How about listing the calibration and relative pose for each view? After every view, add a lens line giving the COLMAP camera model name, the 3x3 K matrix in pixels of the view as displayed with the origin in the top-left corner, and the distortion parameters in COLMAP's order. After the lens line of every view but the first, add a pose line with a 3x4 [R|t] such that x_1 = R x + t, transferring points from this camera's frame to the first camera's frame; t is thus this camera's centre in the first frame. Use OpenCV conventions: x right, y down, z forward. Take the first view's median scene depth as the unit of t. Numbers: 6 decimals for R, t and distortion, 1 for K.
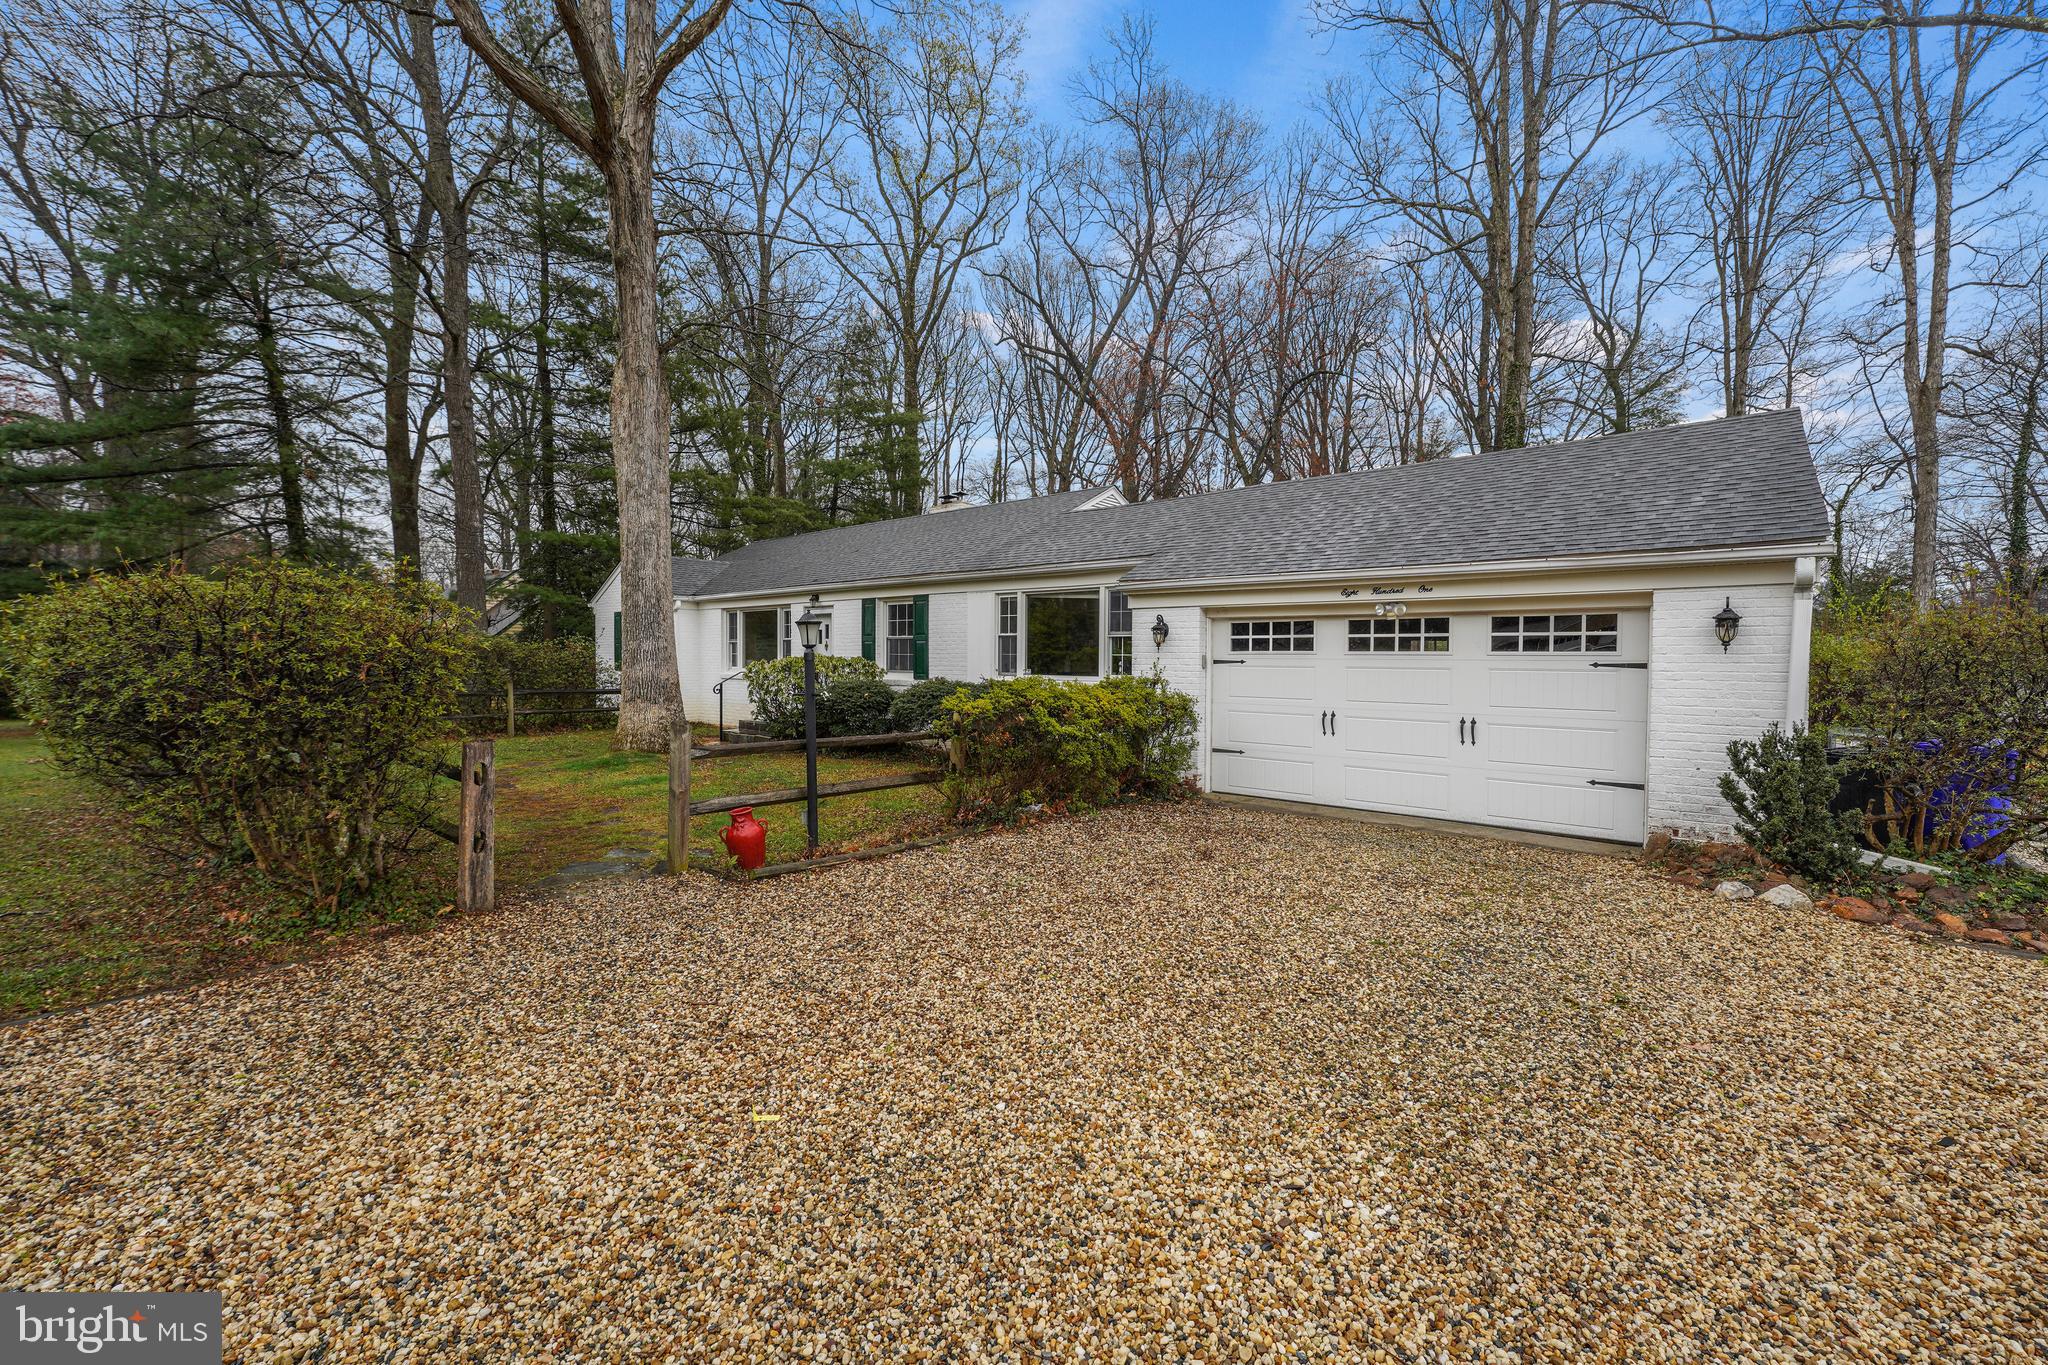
lens RADIAL K [[820.0, 0, 1020.1], [0, 820.0, 672.0], [0, 0, 1]] dist [-0.000399, 0.000044]
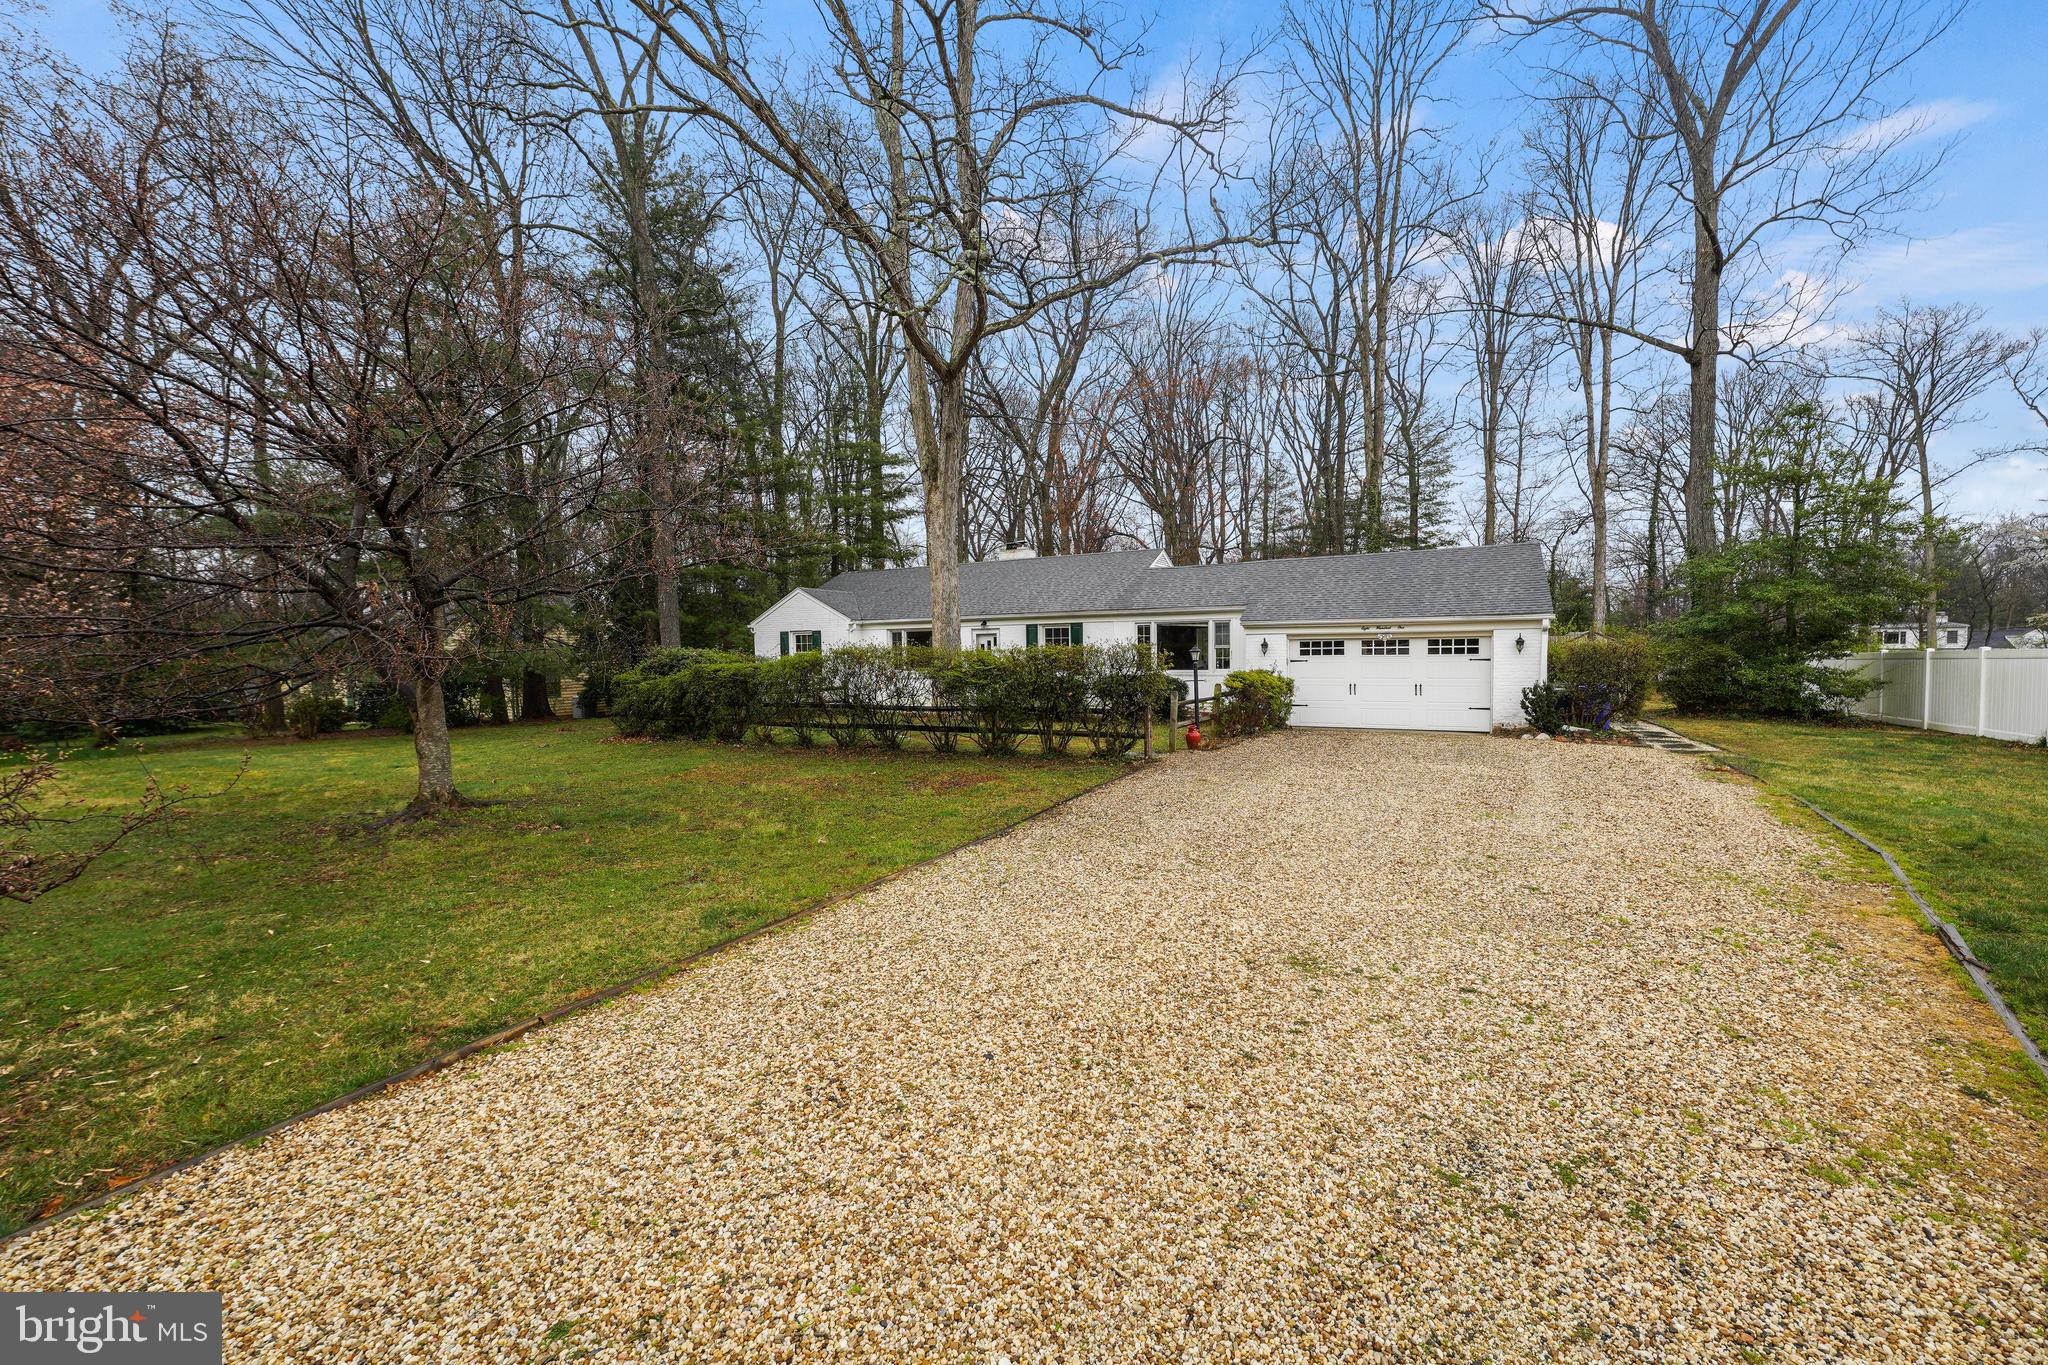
lens RADIAL K [[822.6, 0, 1013.2], [0, 822.6, 677.1], [0, 0, 1]] dist [0.000097, 0.000314]
pose [[0.978938, -0.027819, 0.202253, -0.556664], [0.025105, 0.999557, 0.015971, -0.014875], [-0.202607, -0.010557, 0.979203, -0.551889]]
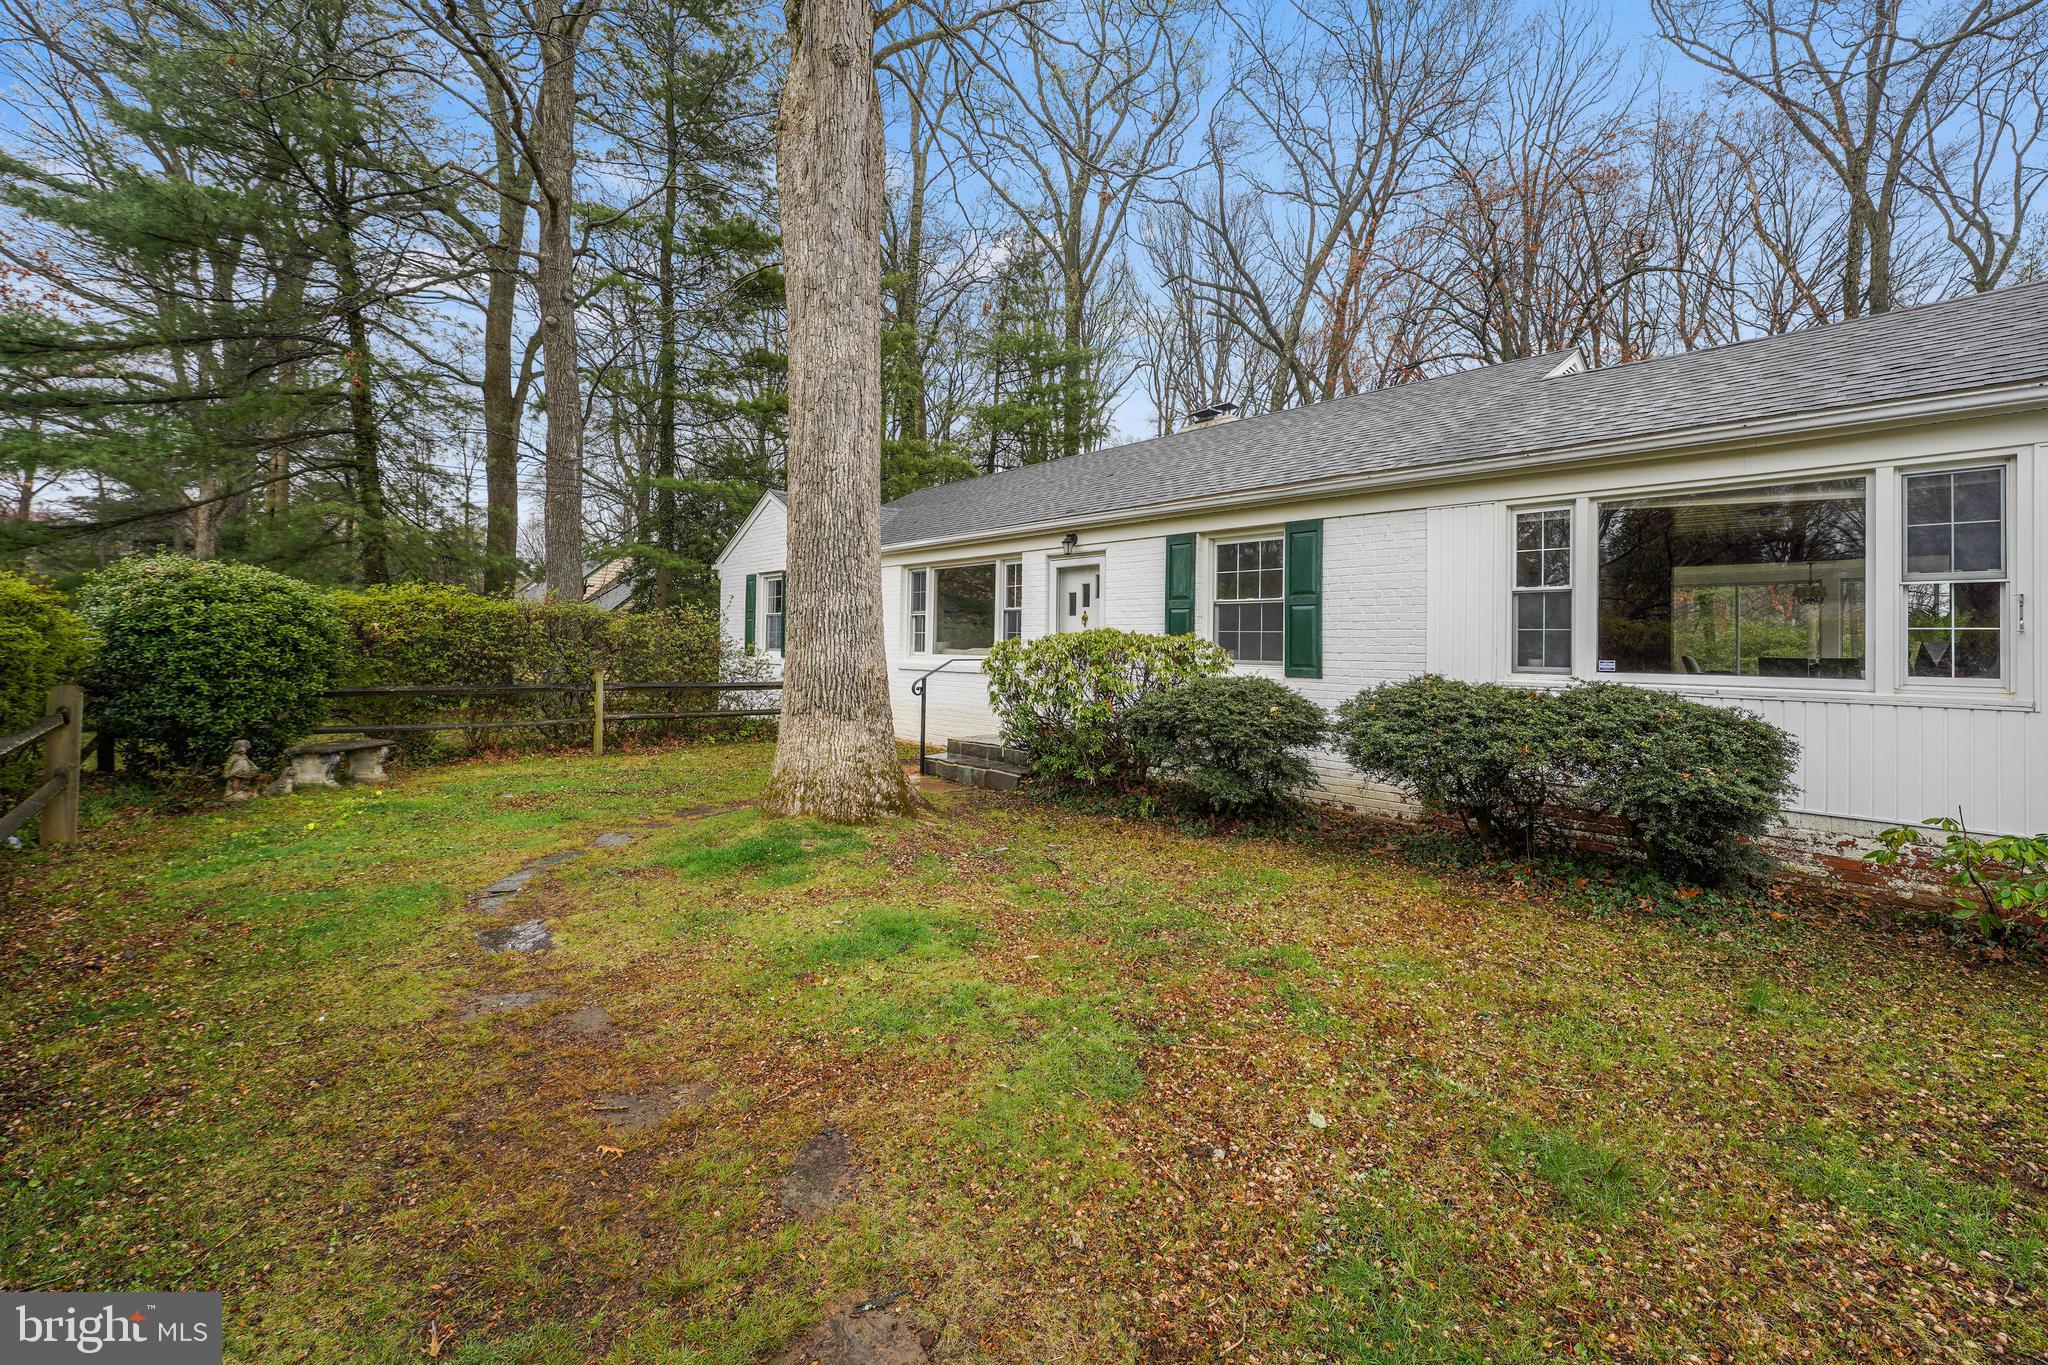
lens RADIAL K [[842.3, 0, 1022.8], [0, 842.3, 626.5], [0, 0, 1]] dist [-0.000084, -0.000052]
pose [[0.992733, 0.008809, -0.120011, -0.229987], [-0.014246, 0.998907, -0.044526, 0.002881], [0.119488, 0.045912, 0.991774, 0.414475]]
